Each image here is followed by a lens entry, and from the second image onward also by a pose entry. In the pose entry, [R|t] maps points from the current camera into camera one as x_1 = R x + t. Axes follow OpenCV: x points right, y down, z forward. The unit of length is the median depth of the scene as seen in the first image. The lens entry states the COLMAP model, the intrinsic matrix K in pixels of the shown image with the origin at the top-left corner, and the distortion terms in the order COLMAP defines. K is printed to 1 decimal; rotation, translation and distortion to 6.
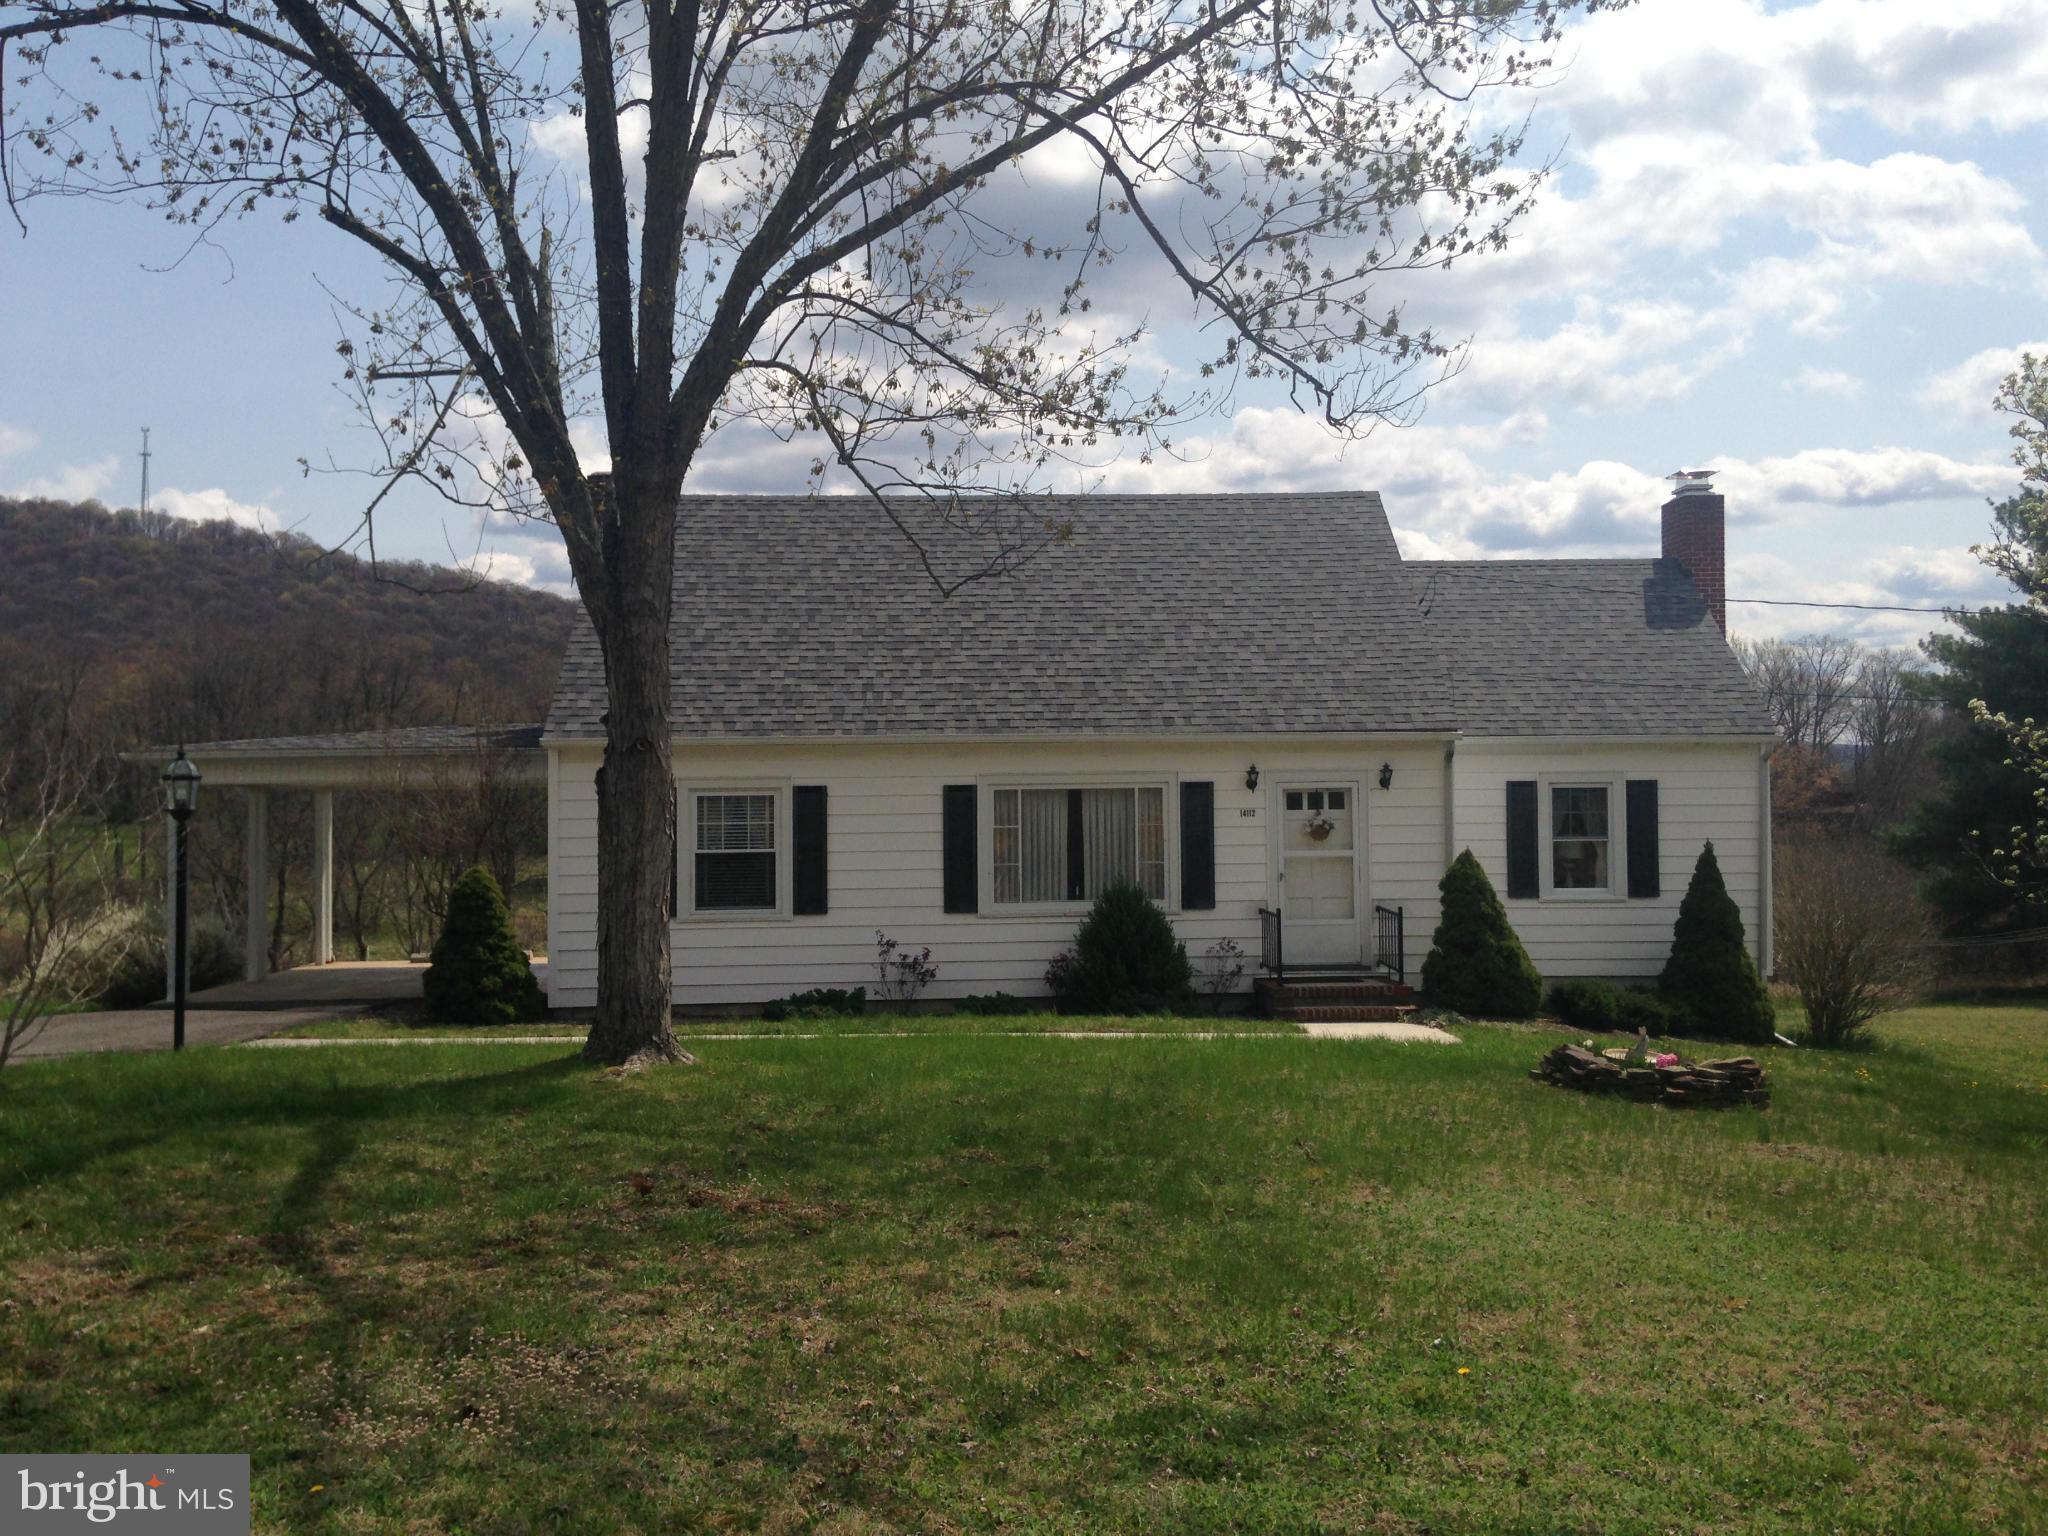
lens RADIAL K [[1851.8, 0, 1020.3], [0, 1851.8, 796.2], [0, 0, 1]] dist [0.109868, -0.009634]
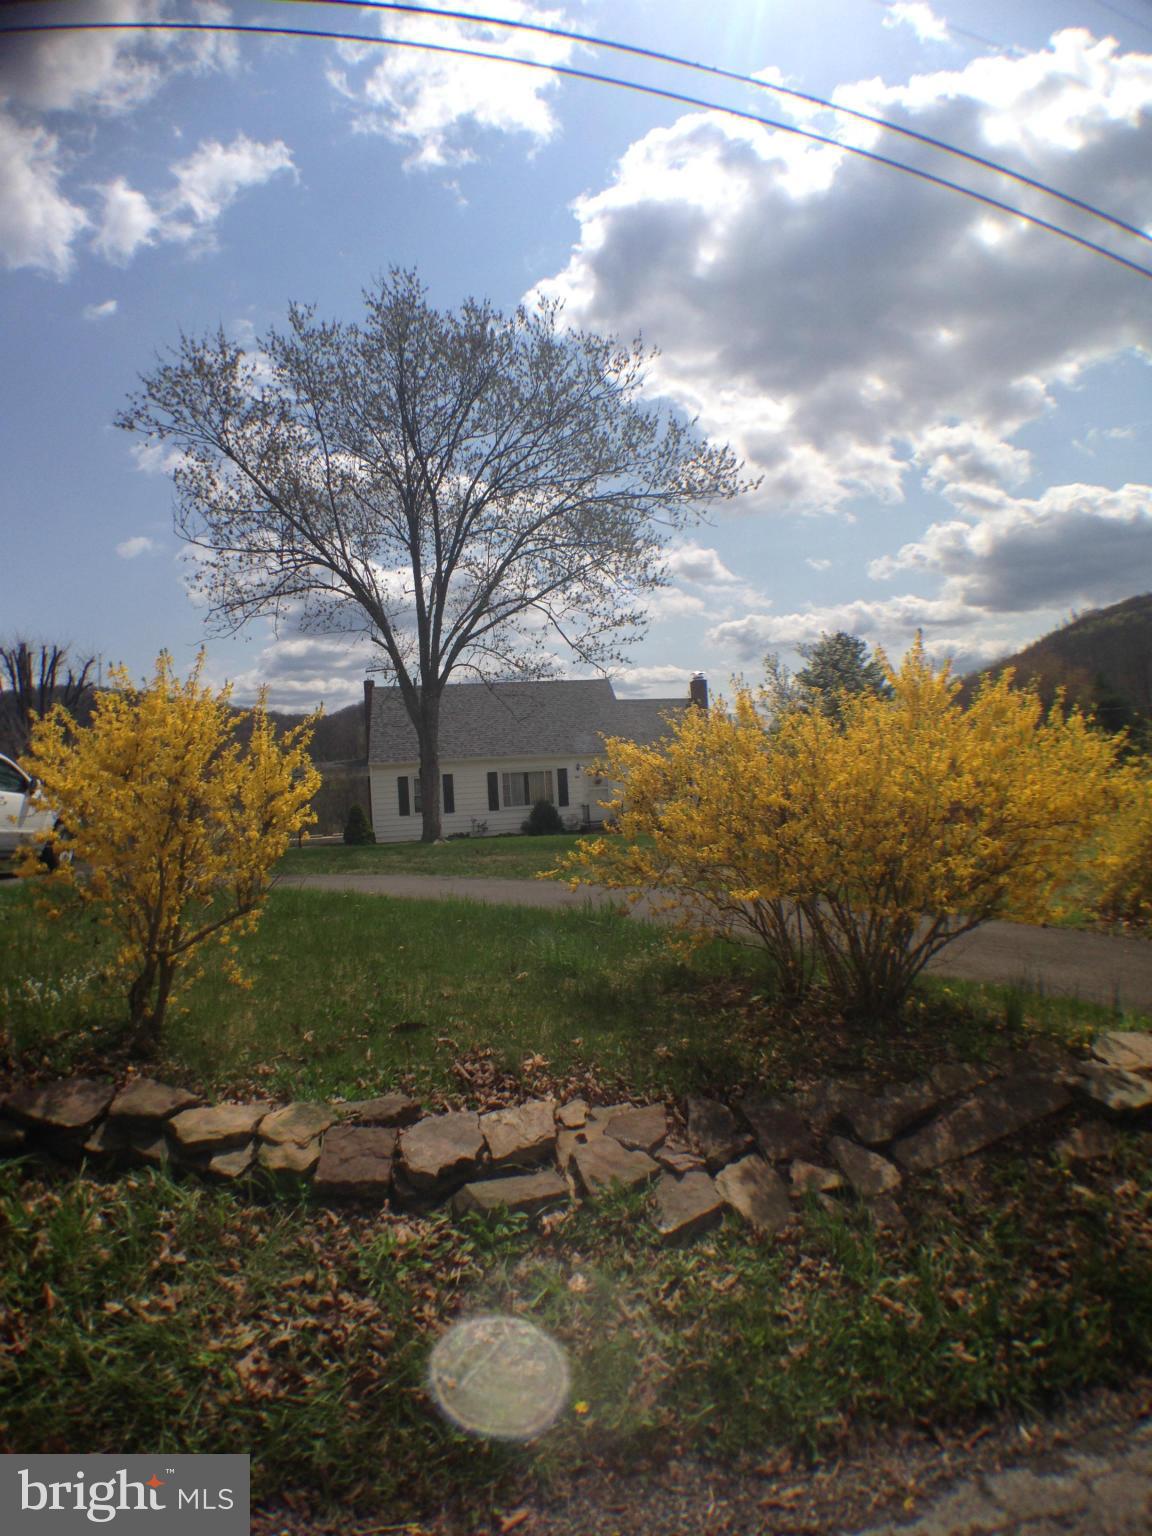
lens RADIAL K [[772.5, 0, 576.0], [0, 772.5, 768.0], [0, 0, 1]] dist [-0.158880, 0.025603]
pose [[0.985306, -0.035319, 0.167104, -0.115763], [0.037595, 0.999238, -0.010478, 0.006521], [-0.166606, 0.016606, 0.985884, -0.397247]]
